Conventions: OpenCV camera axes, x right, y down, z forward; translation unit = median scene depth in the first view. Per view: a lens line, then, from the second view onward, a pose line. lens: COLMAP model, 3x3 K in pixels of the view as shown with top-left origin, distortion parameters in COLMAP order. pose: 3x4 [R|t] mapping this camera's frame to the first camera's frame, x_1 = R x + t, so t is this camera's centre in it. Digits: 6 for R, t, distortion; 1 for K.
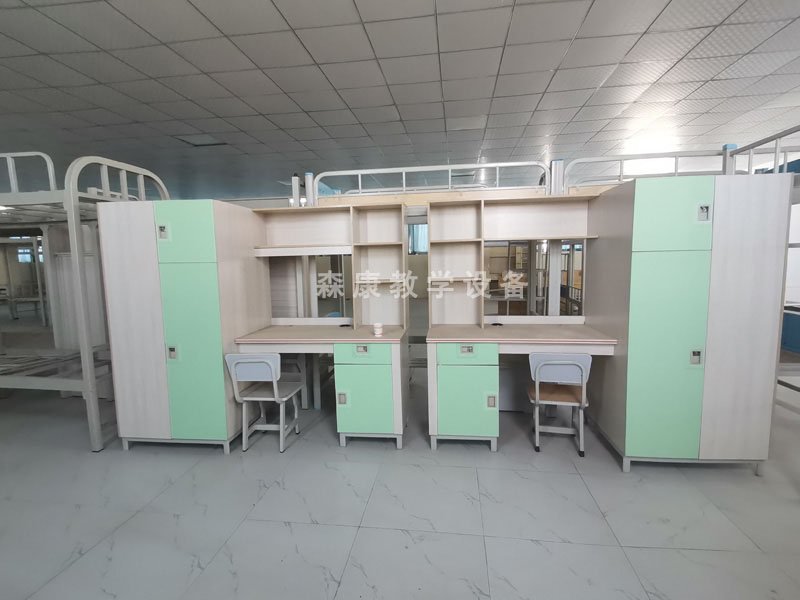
lens RADIAL K [[398.9, 0, 400.0], [0, 398.9, 300.0], [0, 0, 1]] dist [0.000740, 0.000018]
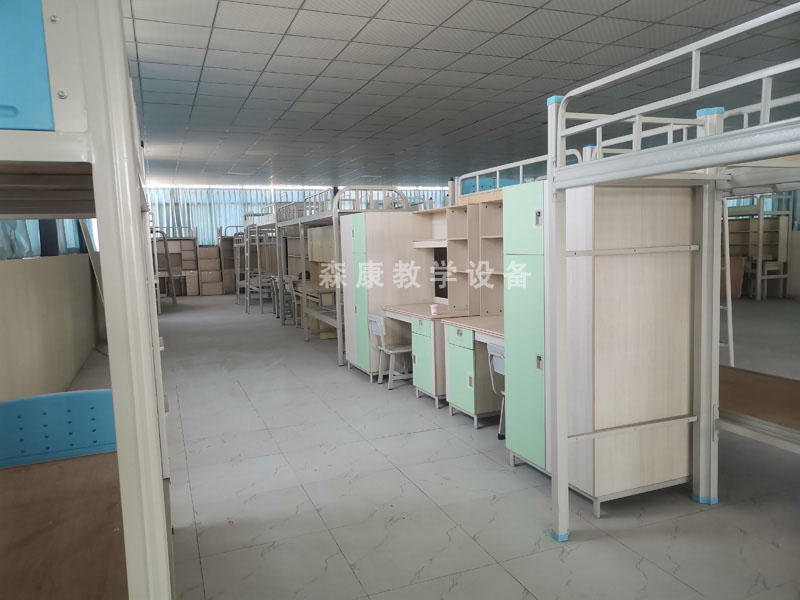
lens RADIAL K [[613.2, 0, 400.0], [0, 613.2, 300.0], [0, 0, 1]] dist [0.027245, -0.002350]
pose [[0.504186, 0.087927, -0.859107, 1.540068], [-0.069999, 0.995691, 0.060826, -0.065536], [0.860754, 0.029469, 0.508168, -0.065480]]
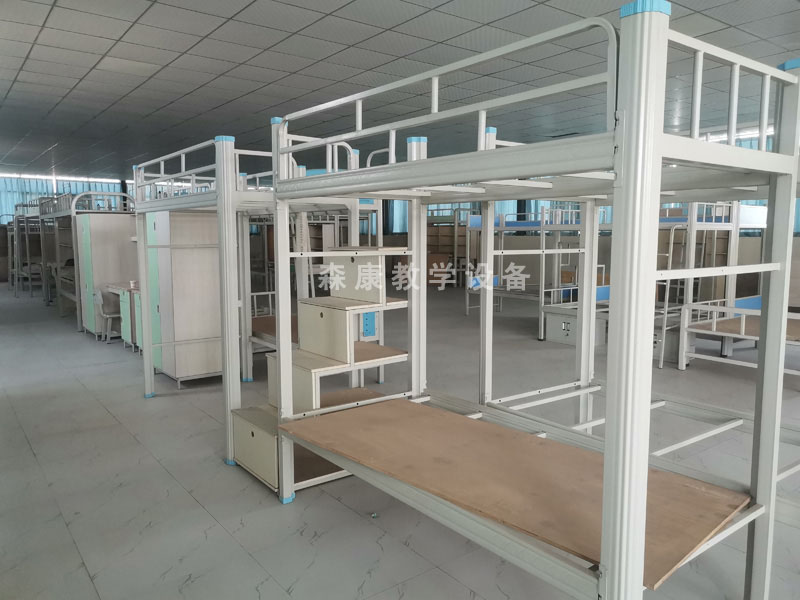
lens RADIAL K [[613.2, 0, 400.0], [0, 613.2, 300.0], [0, 0, 1]] dist [0.027245, -0.002350]
pose [[0.715518, 0.095354, -0.692056, 2.770077], [-0.087360, 0.995078, 0.046784, -0.092747], [0.693111, 0.026983, 0.720326, -0.165047]]
